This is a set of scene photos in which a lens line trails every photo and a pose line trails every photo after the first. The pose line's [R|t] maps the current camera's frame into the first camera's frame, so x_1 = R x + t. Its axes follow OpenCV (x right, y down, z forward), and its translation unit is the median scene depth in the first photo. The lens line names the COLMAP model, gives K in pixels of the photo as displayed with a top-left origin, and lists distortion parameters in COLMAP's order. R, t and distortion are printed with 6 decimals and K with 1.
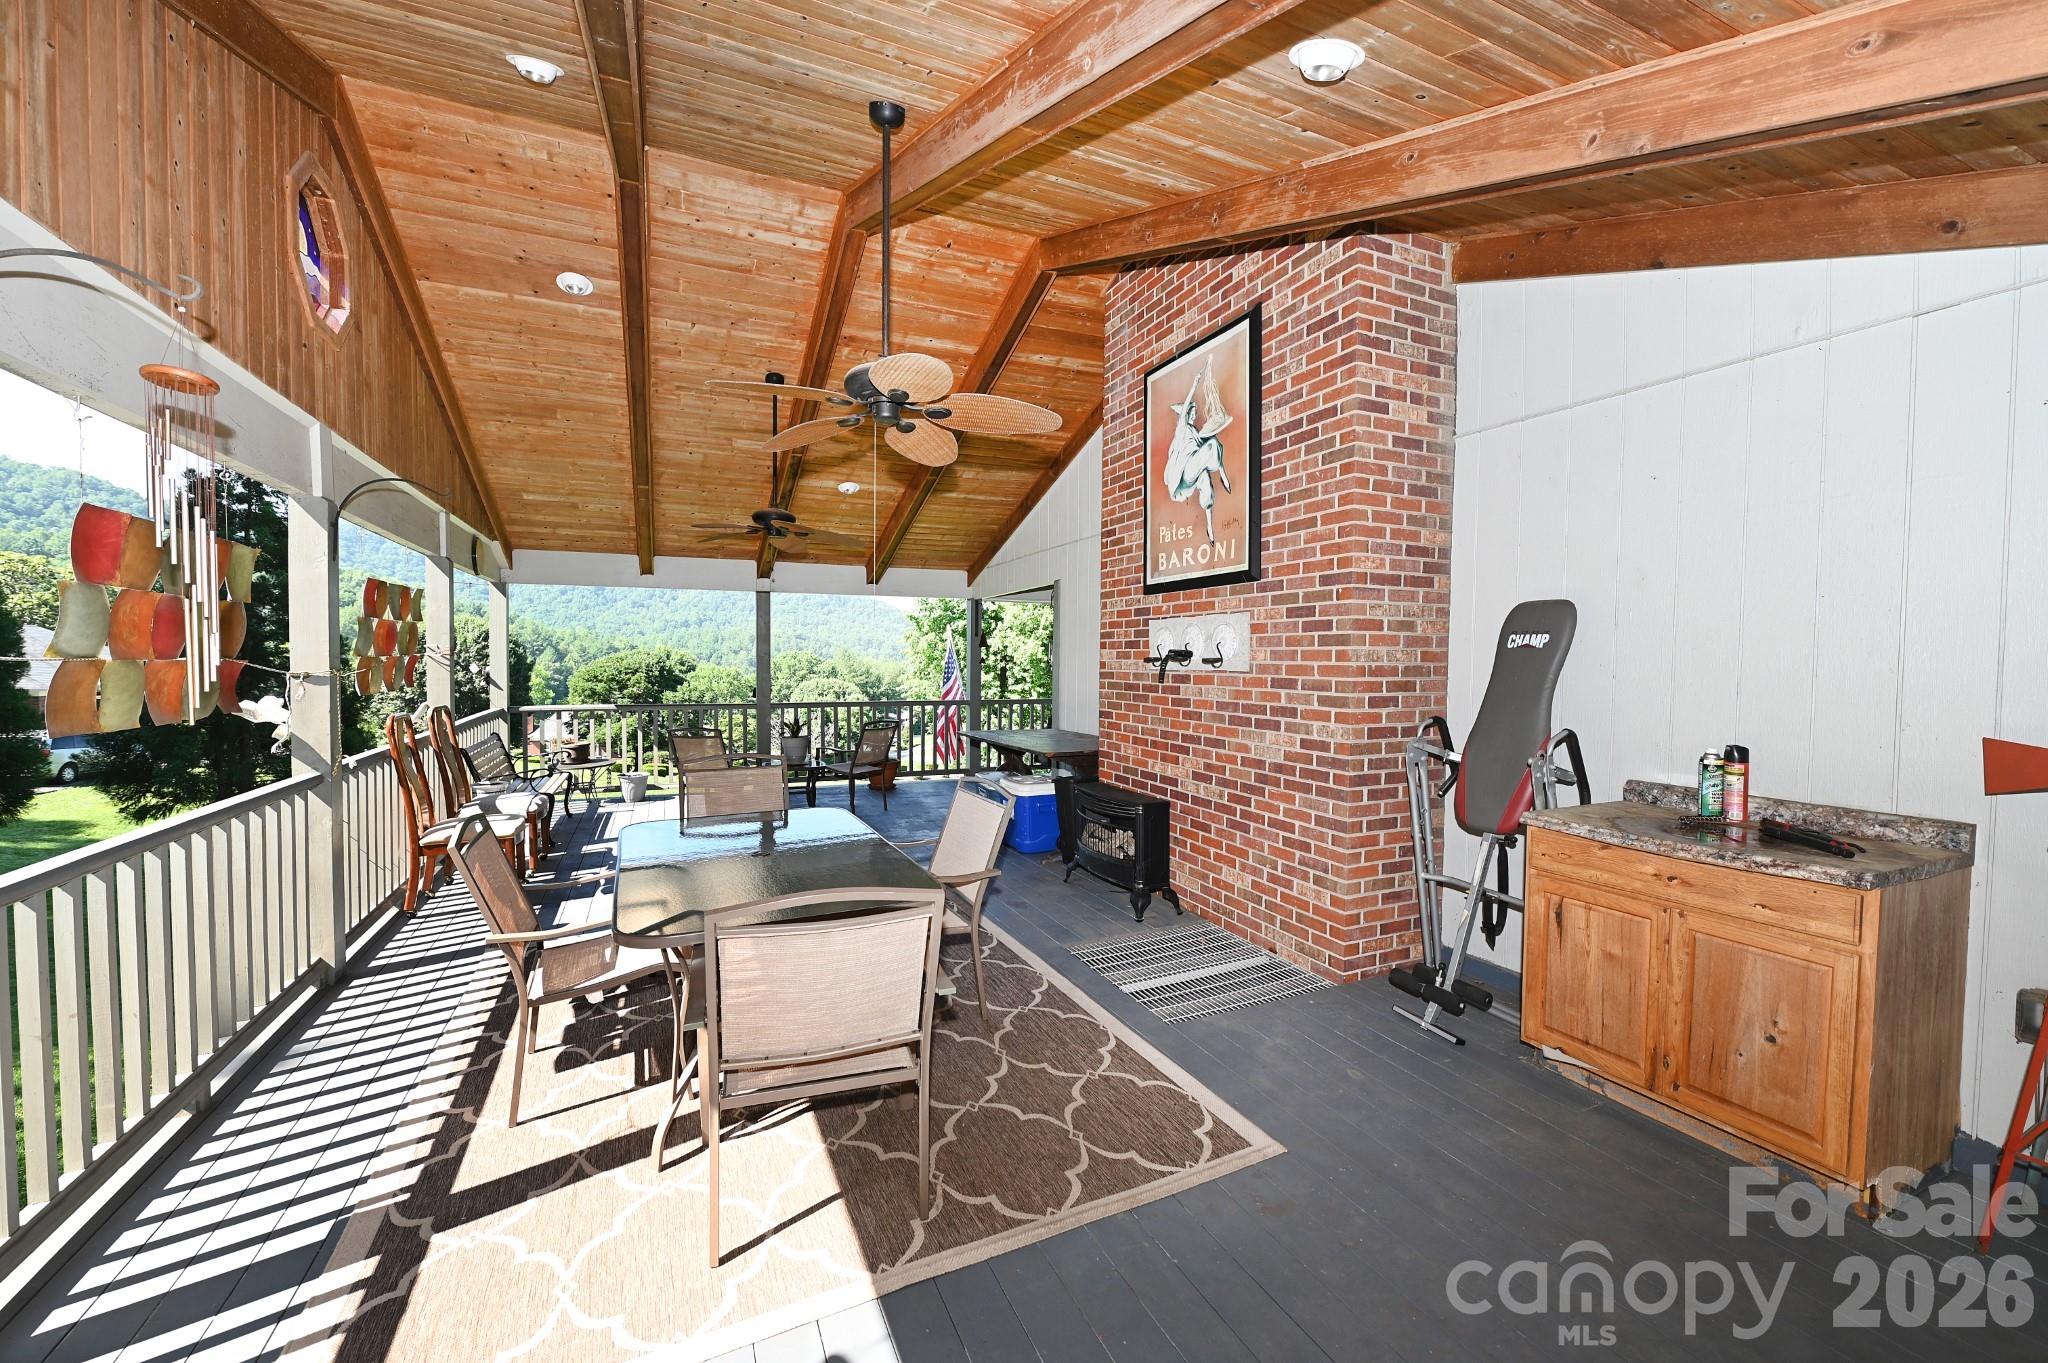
lens RADIAL K [[809.2, 0, 1024.9], [0, 809.2, 679.1], [0, 0, 1]] dist [-0.007297, -0.001279]
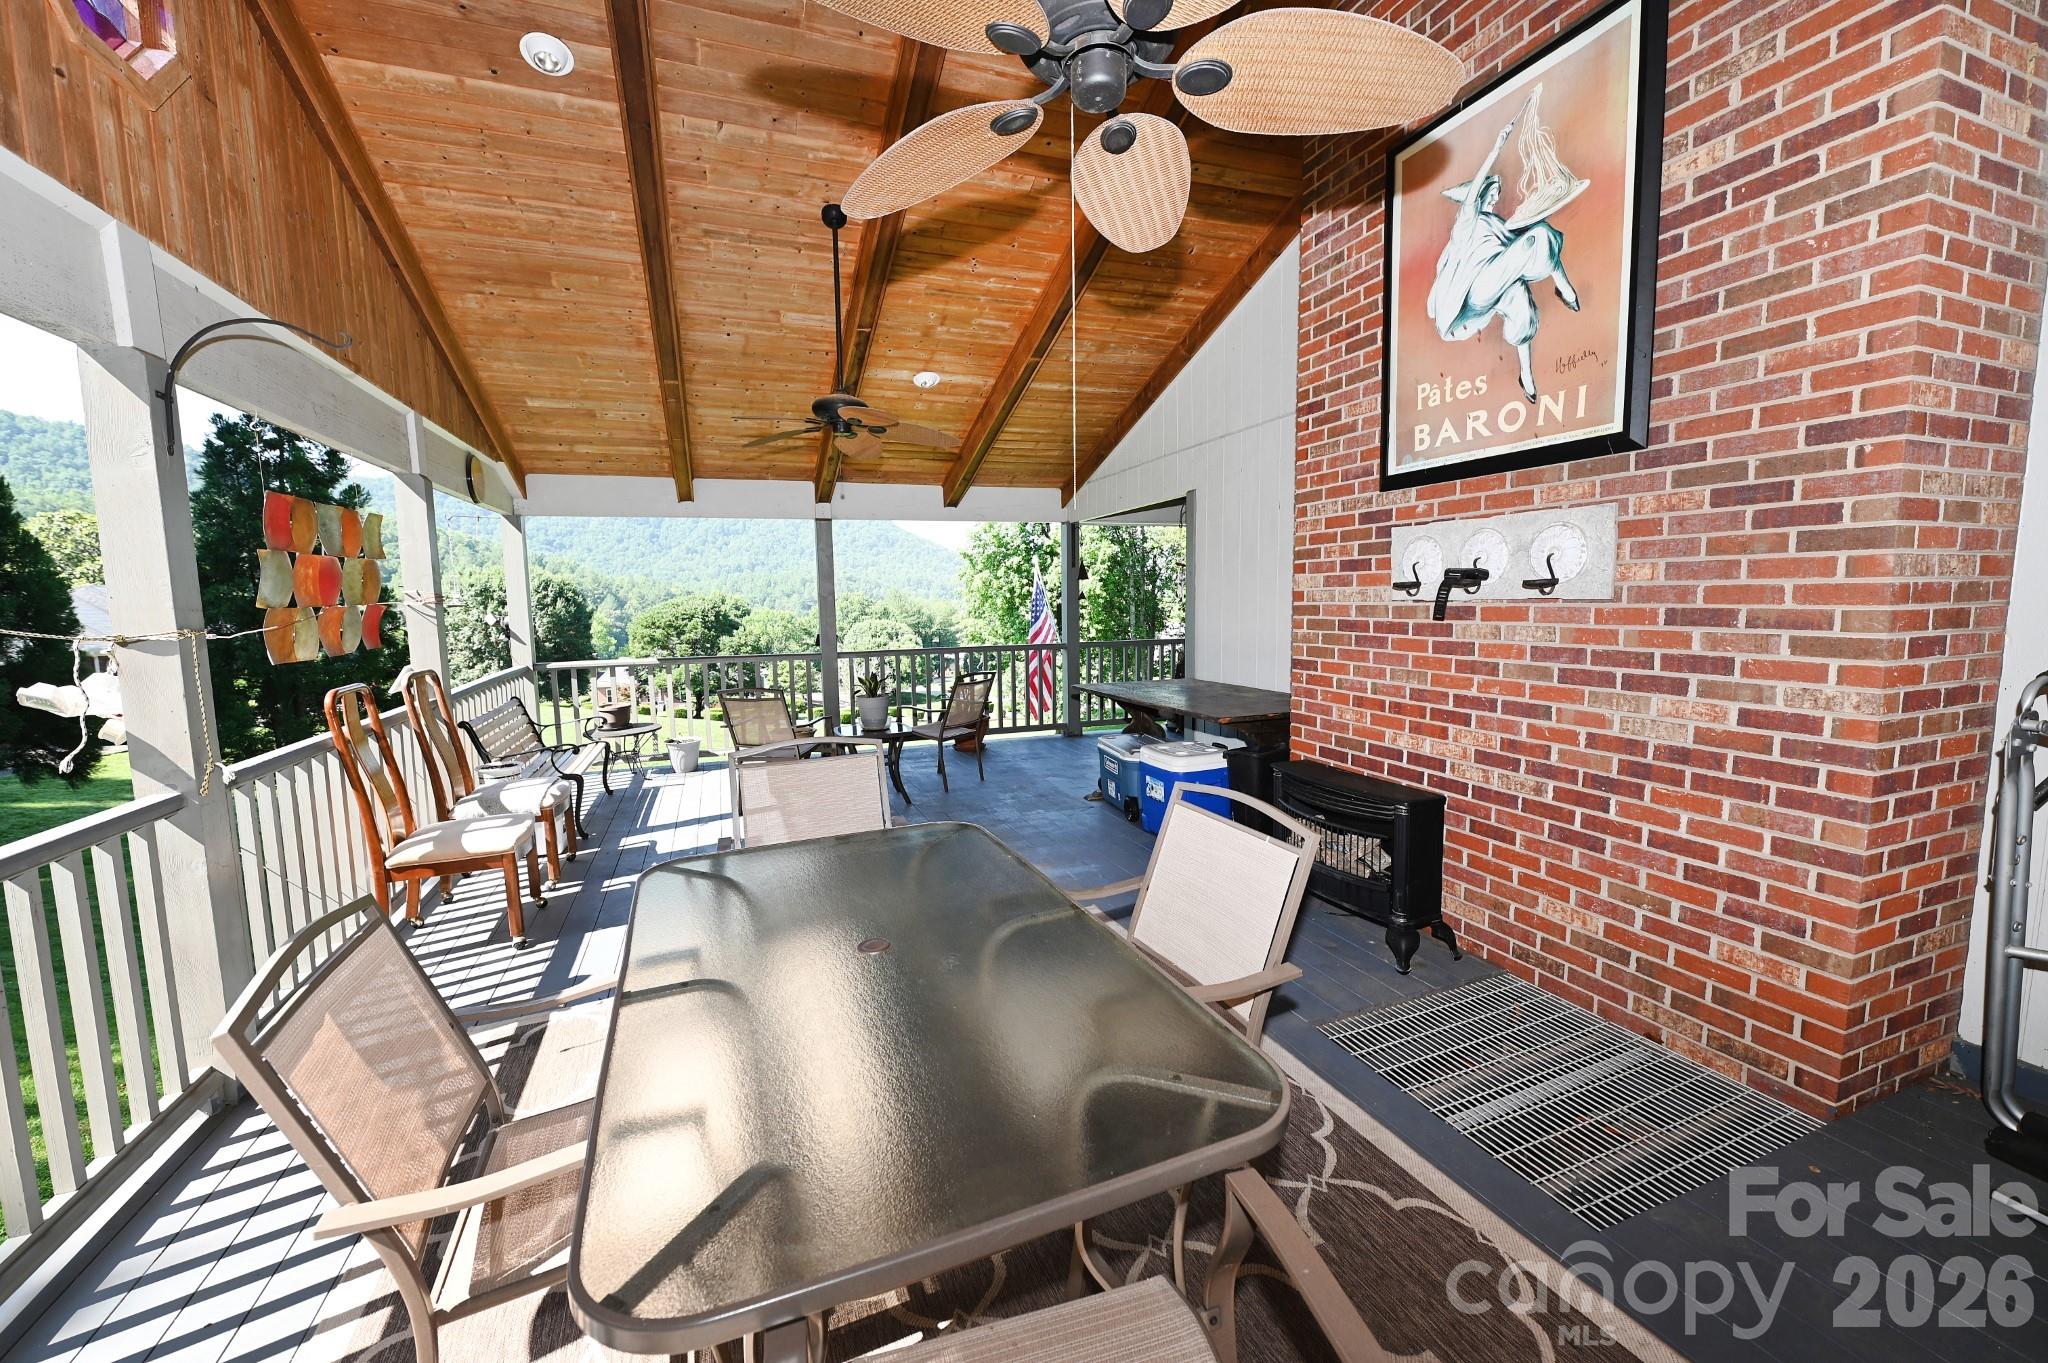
lens RADIAL K [[809.2, 0, 1026.0], [0, 809.2, 679.6], [0, 0, 1]] dist [-0.007297, -0.001279]
pose [[0.997967, -0.017618, -0.061246, -0.124789], [0.022332, 0.996768, 0.077170, -0.004947], [0.059689, -0.078381, 0.995135, 0.315345]]
